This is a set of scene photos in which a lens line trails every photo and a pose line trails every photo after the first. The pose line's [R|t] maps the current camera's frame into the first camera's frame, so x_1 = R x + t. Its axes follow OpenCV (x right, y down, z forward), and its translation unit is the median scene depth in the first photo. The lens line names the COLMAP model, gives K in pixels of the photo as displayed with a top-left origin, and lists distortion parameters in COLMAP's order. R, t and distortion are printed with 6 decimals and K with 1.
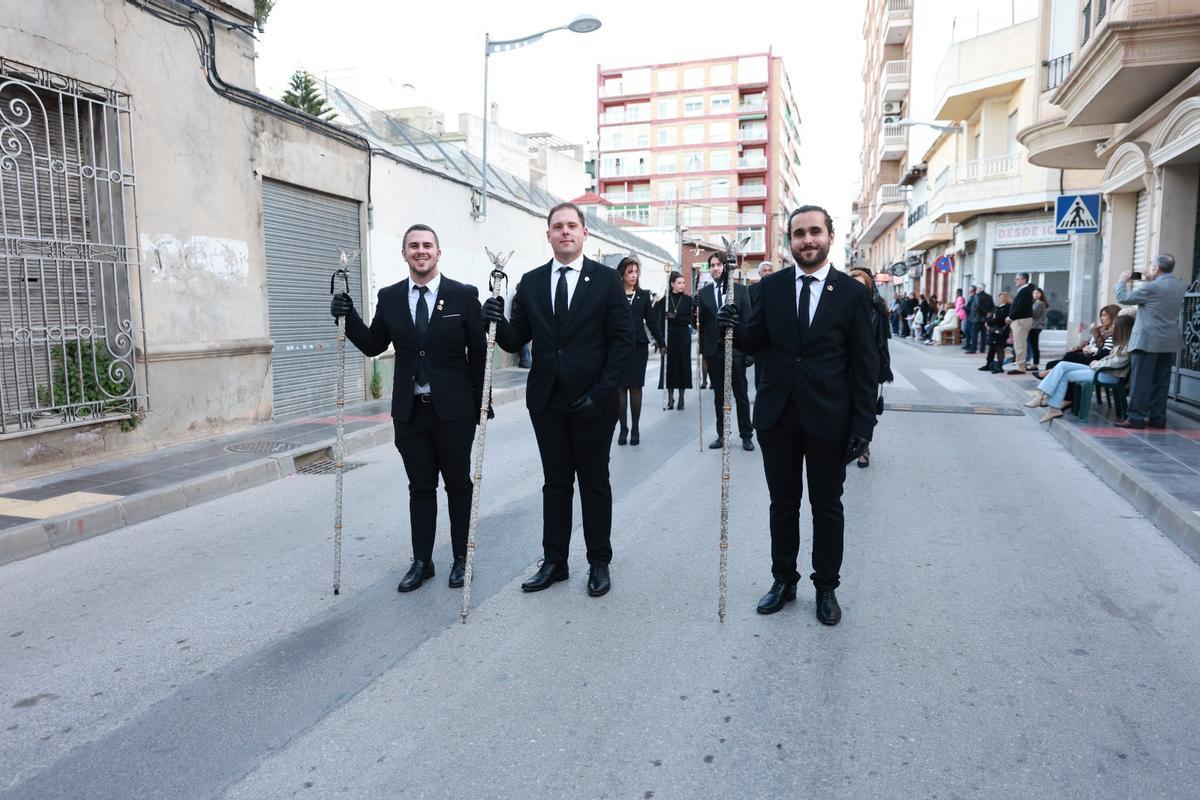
lens RADIAL K [[850.5, 0, 601.5], [0, 850.5, 406.0], [0, 0, 1]] dist [0.008858, -0.003362]
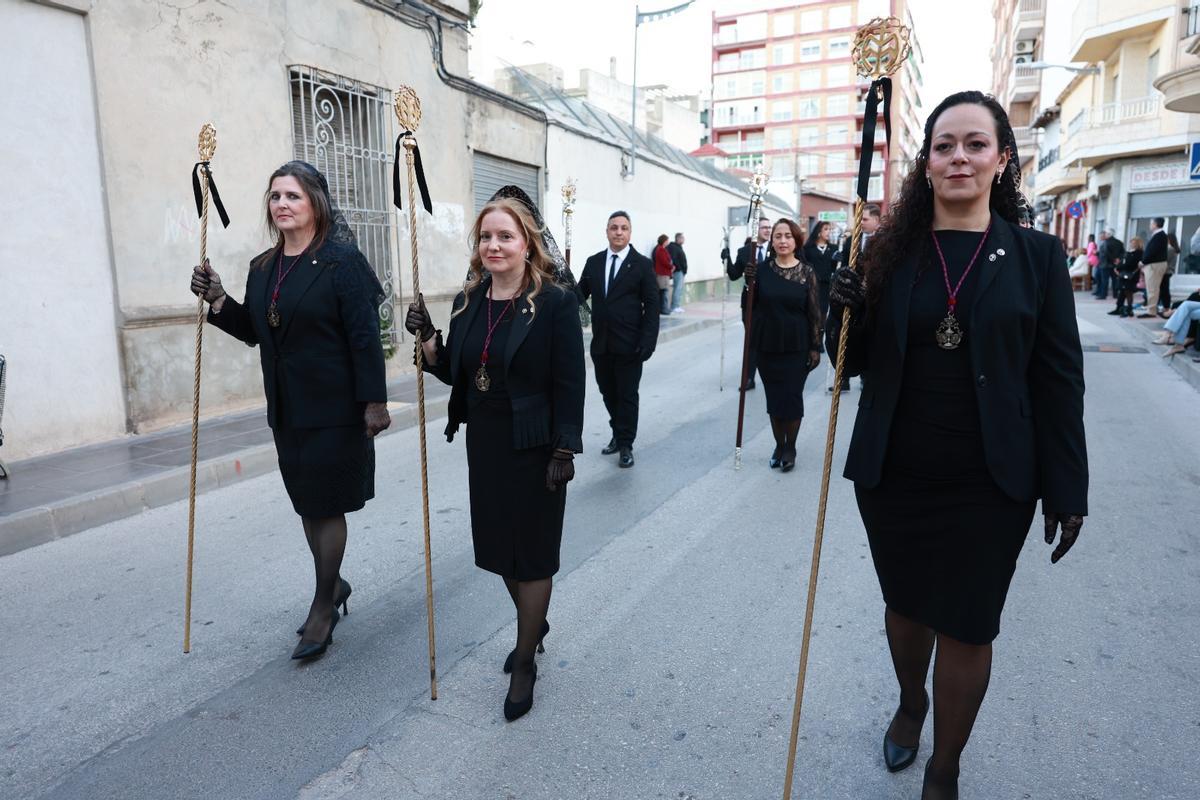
lens RADIAL K [[850.5, 0, 608.0], [0, 850.5, 400.6], [0, 0, 1]] dist [0.008858, -0.003362]
pose [[0.993256, 0.007594, -0.115692, -0.026129], [-0.001916, 0.998792, 0.049105, 0.008974], [0.115925, -0.048552, 0.992071, -0.069671]]
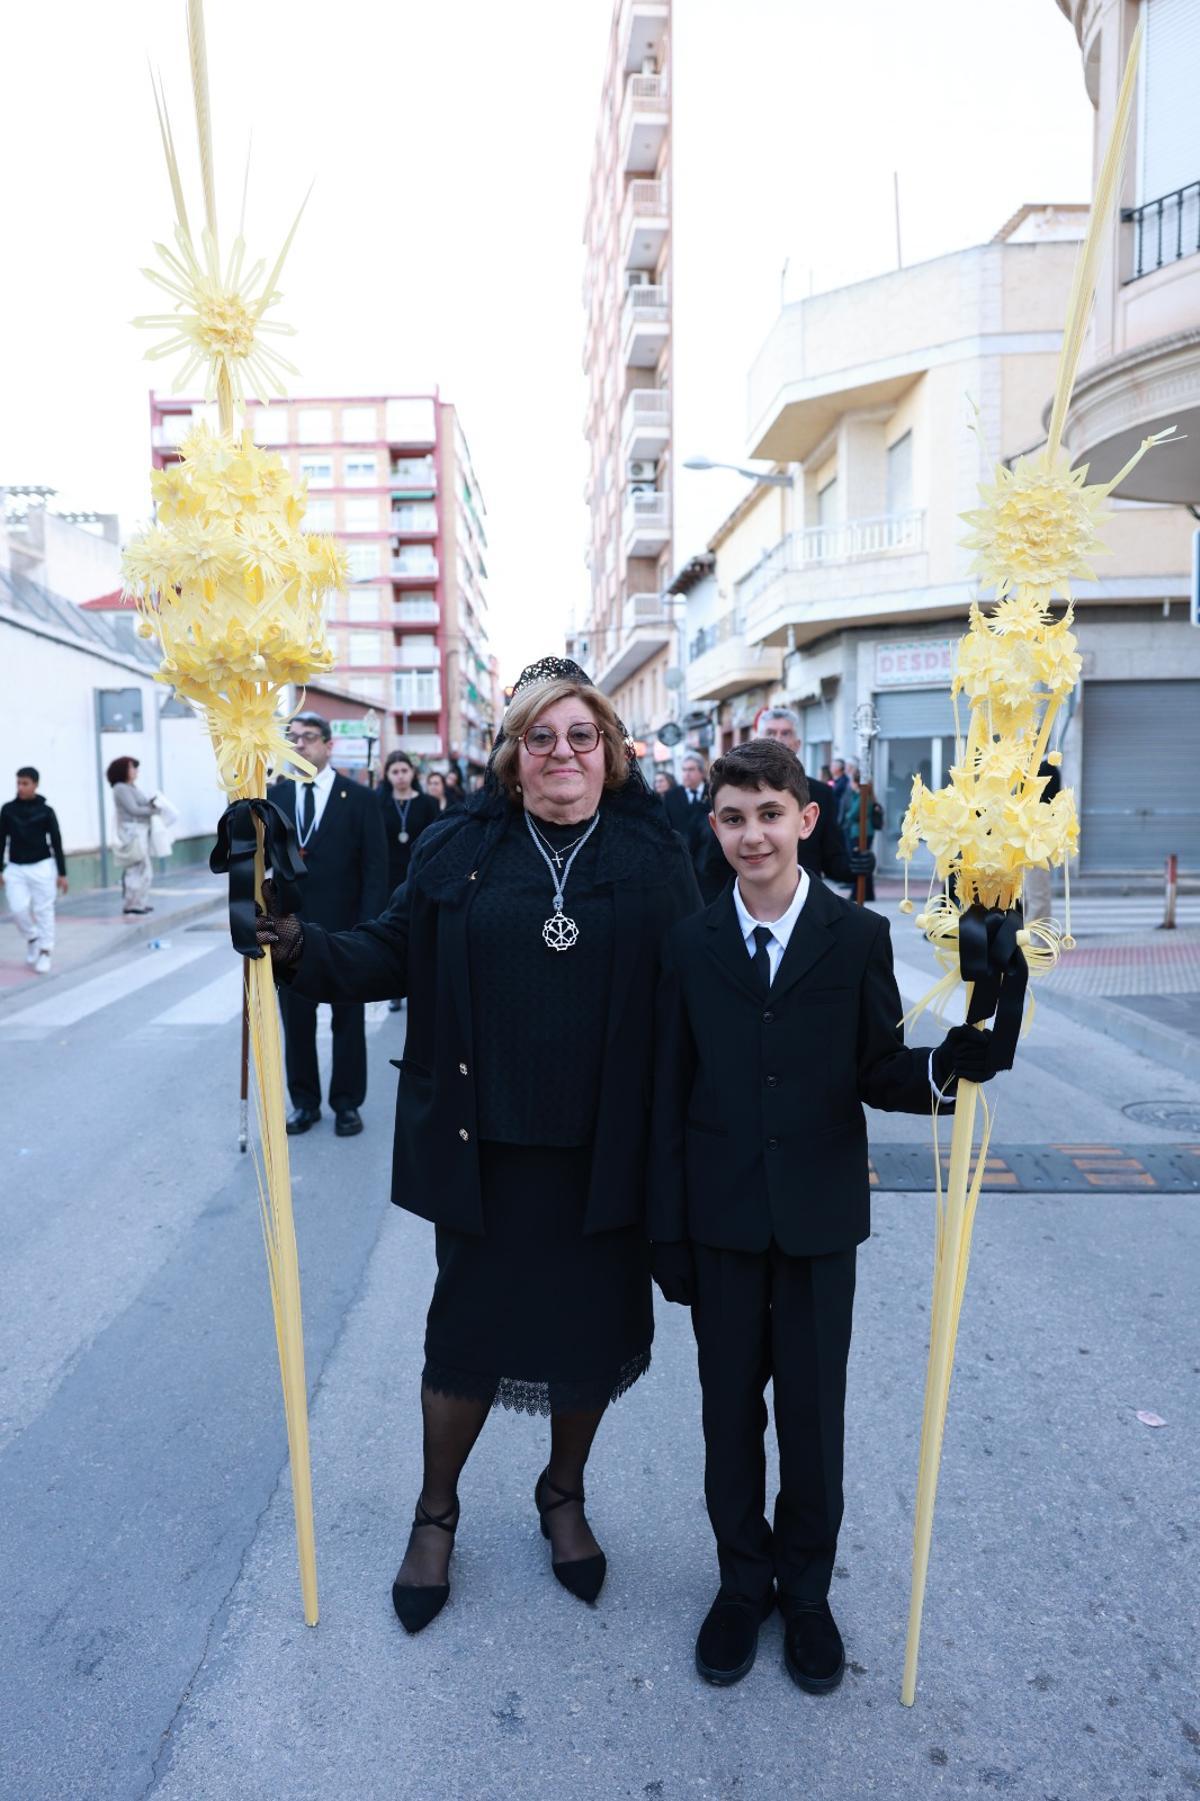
lens RADIAL K [[1276.5, 0, 580.2], [0, 1276.5, 897.6], [0, 0, 1]] dist [0.008858, -0.003362]
pose [[0.955959, -0.027533, 0.292207, 0.050158], [0.038108, 0.998806, -0.030560, -0.040879], [-0.291017, 0.040350, 0.955867, 0.311266]]
